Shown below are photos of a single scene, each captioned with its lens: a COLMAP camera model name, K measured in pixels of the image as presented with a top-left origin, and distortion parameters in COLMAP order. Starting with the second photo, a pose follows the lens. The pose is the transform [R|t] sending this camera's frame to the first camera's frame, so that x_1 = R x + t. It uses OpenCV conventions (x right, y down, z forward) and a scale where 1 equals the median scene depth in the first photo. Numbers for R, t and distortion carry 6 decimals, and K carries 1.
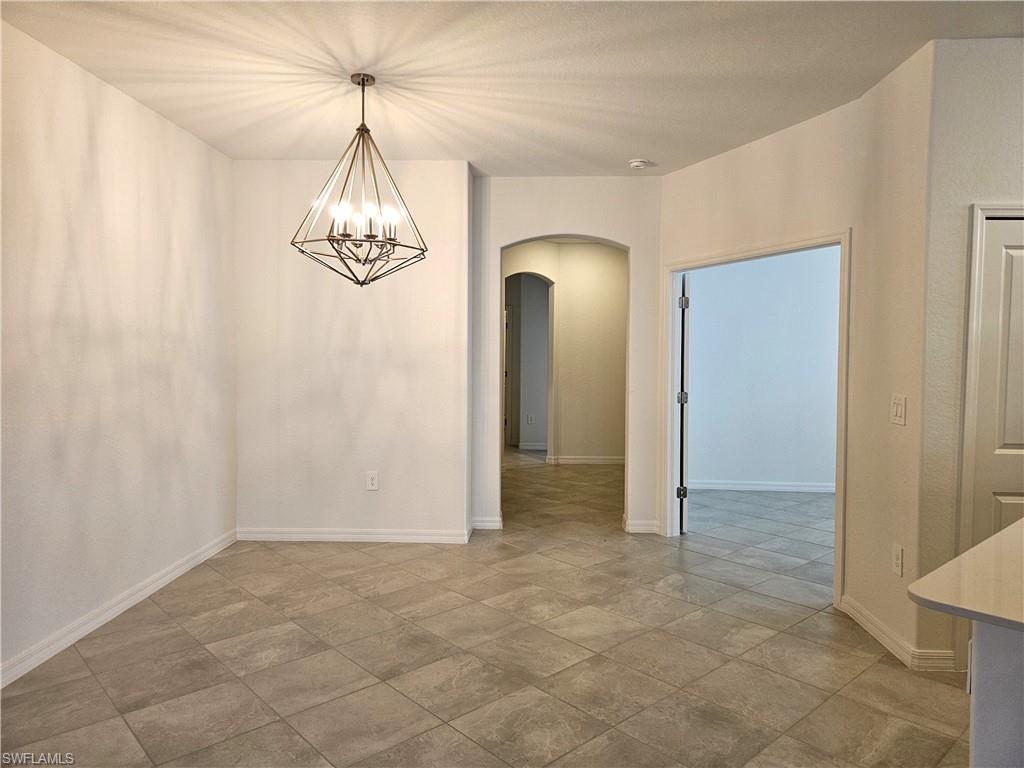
lens RADIAL K [[687.8, 0, 511.7], [0, 687.8, 374.2], [0, 0, 1]] dist [0.016937, -0.002472]
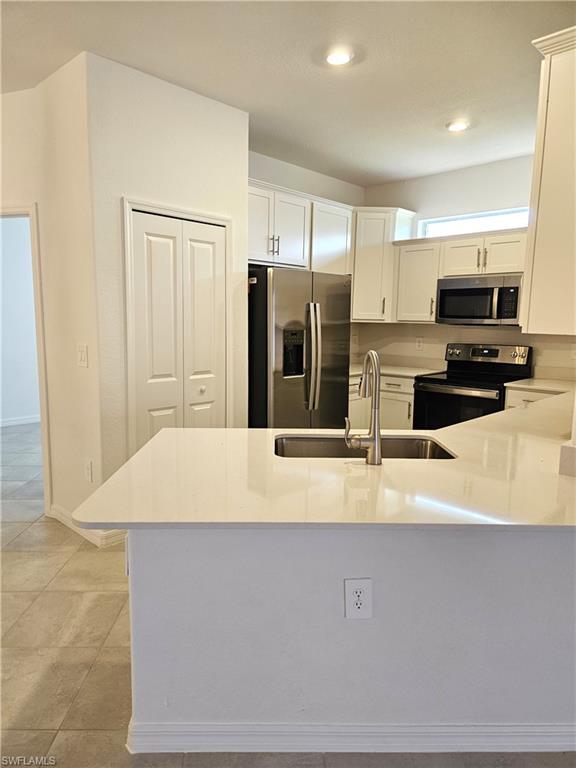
lens RADIAL K [[521.7, 0, 290.0], [0, 521.7, 387.2], [0, 0, 1]] dist [0.040345, -0.000421]
pose [[0.652911, -0.101022, 0.750668, 0.068591], [0.016294, 0.992710, 0.119422, -0.000273], [-0.757260, -0.065740, 0.649797, 0.067962]]
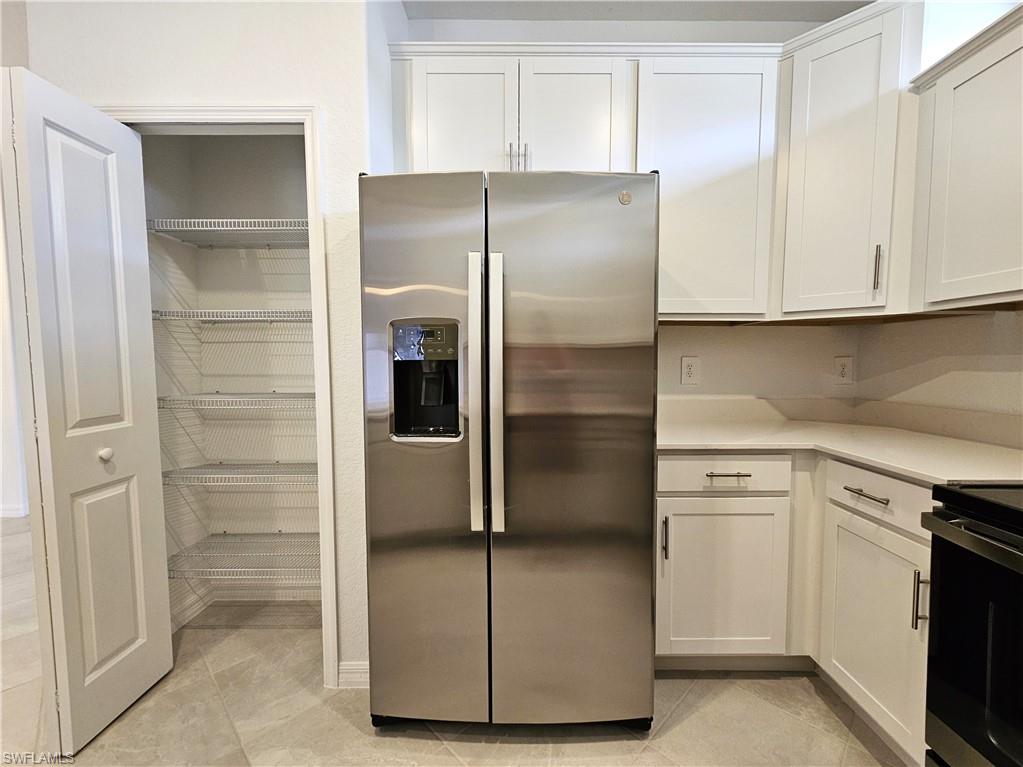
lens RADIAL K [[437.4, 0, 514.7], [0, 437.4, 391.0], [0, 0, 1]] dist [-0.010329, -0.000023]
pose [[0.998088, -0.020322, 0.058380, 1.021770], [0.018521, 0.999341, 0.031230, 0.061706], [-0.058977, -0.030089, 0.997806, 0.433716]]
